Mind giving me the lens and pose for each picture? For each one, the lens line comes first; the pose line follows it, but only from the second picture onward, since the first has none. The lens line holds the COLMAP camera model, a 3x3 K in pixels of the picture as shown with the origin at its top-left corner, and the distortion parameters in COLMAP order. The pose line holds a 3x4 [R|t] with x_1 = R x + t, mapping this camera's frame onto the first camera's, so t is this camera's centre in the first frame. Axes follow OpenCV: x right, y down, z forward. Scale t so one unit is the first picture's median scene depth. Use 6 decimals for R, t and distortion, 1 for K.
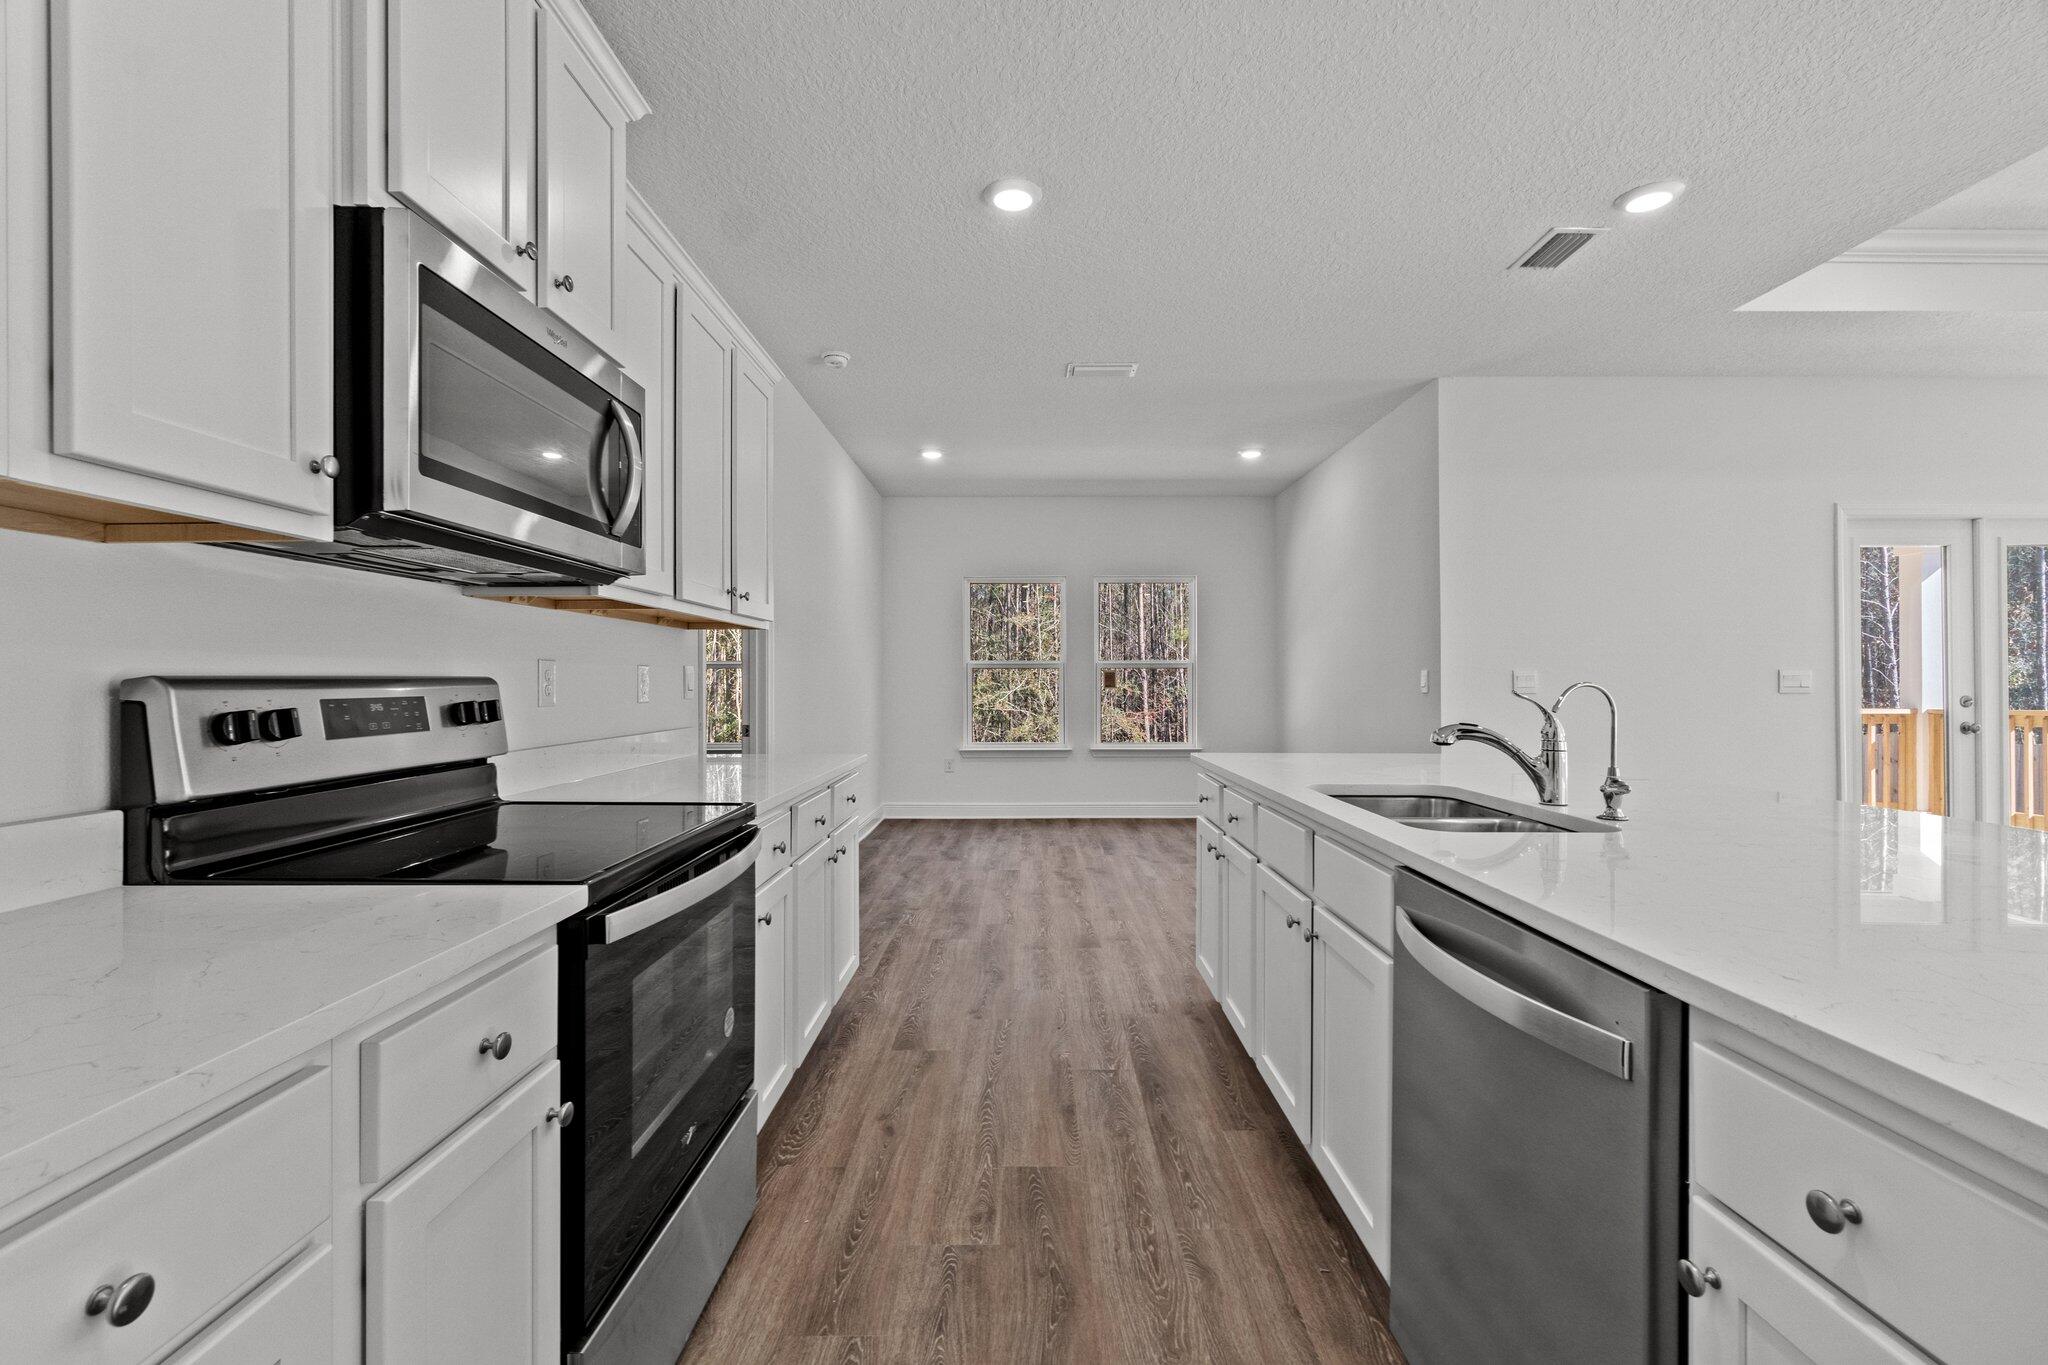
lens RADIAL K [[917.7, 0, 1001.5], [0, 917.7, 686.1], [0, 0, 1]] dist [-0.038872, 0.000037]
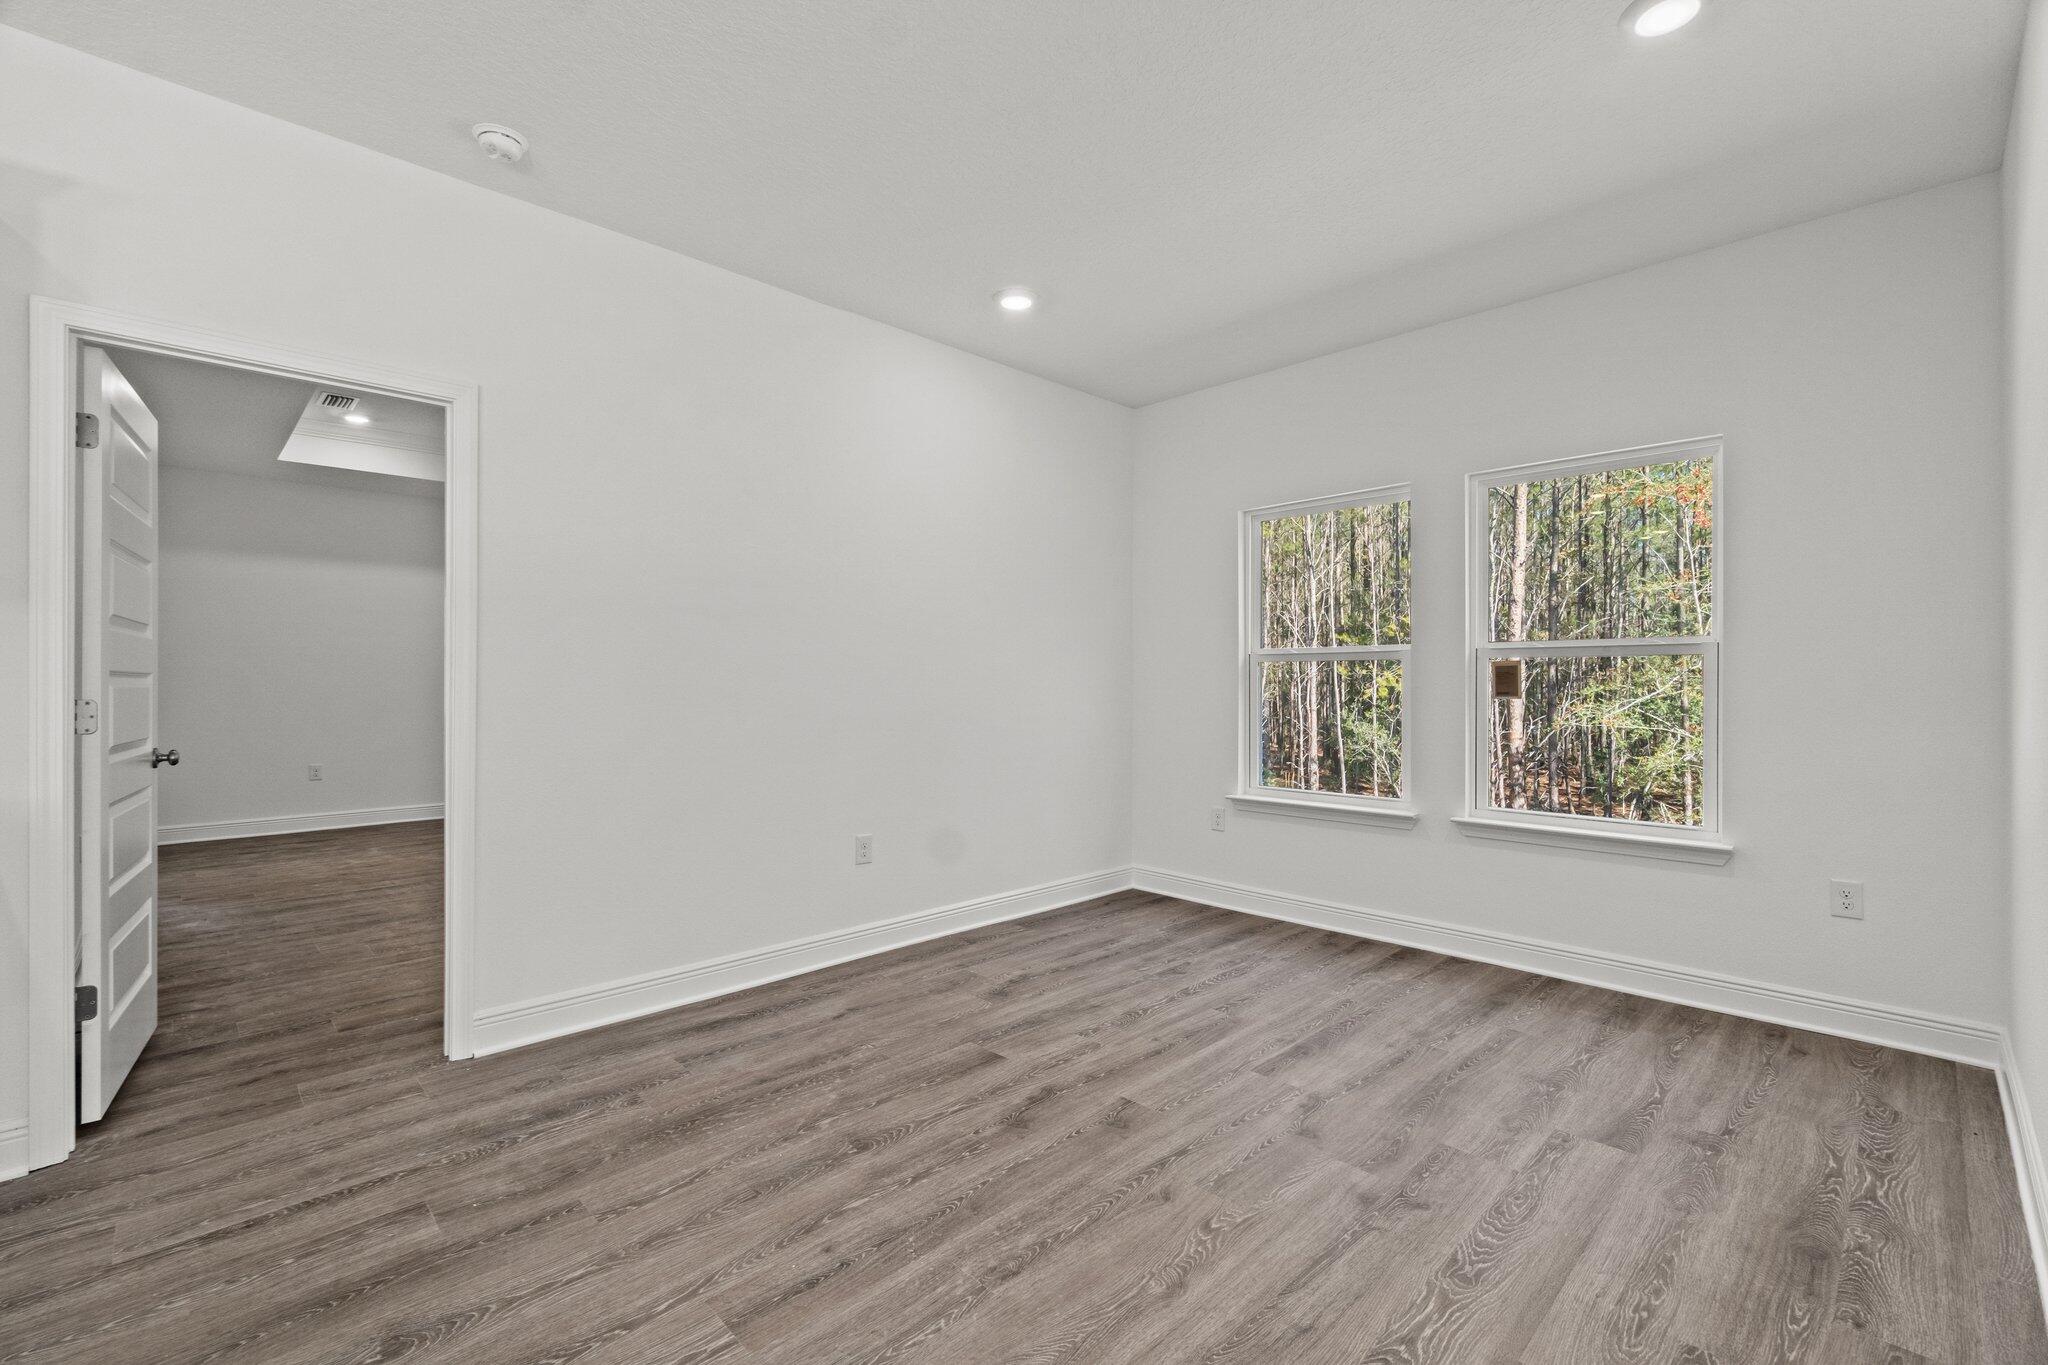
lens RADIAL K [[886.0, 0, 1027.1], [0, 886.0, 677.5], [0, 0, 1]] dist [0.002661, 0.000334]
pose [[0.699511, -0.002001, -0.714619, 0.521588], [-0.004175, 0.999968, -0.006887, -0.008756], [0.714609, 0.007802, 0.699480, 0.922482]]
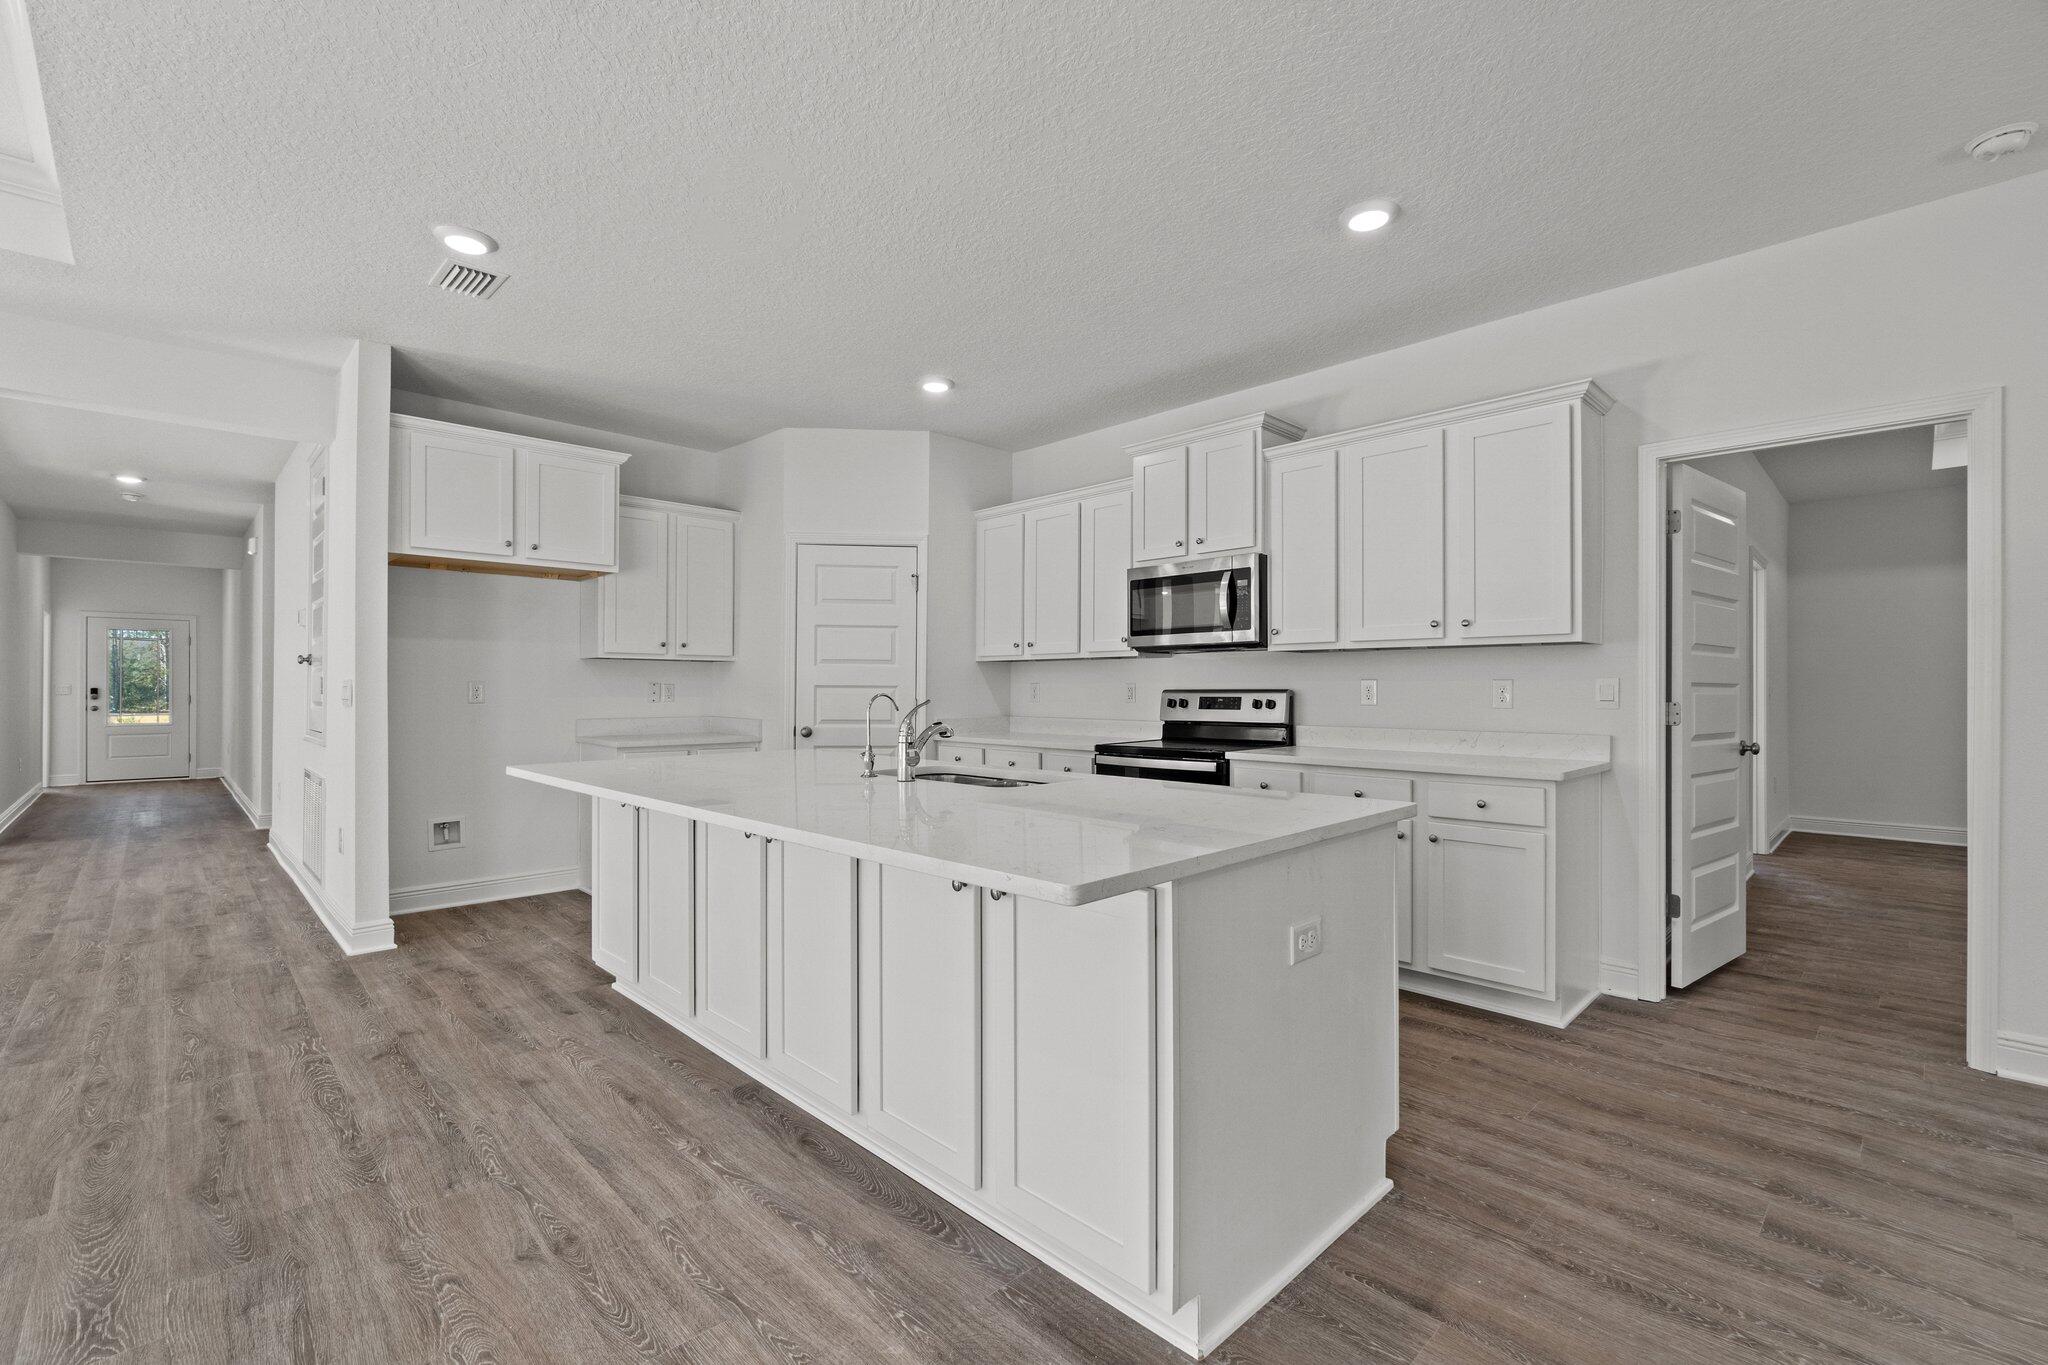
lens RADIAL K [[887.0, 0, 1027.7], [0, 887.0, 686.9], [0, 0, 1]] dist [0.000954, 0.000481]
pose [[-0.708988, -0.000899, -0.705220, 0.728981], [-0.005110, 0.999979, 0.003862, -0.010852], [0.705202, 0.006342, -0.708978, 1.057966]]
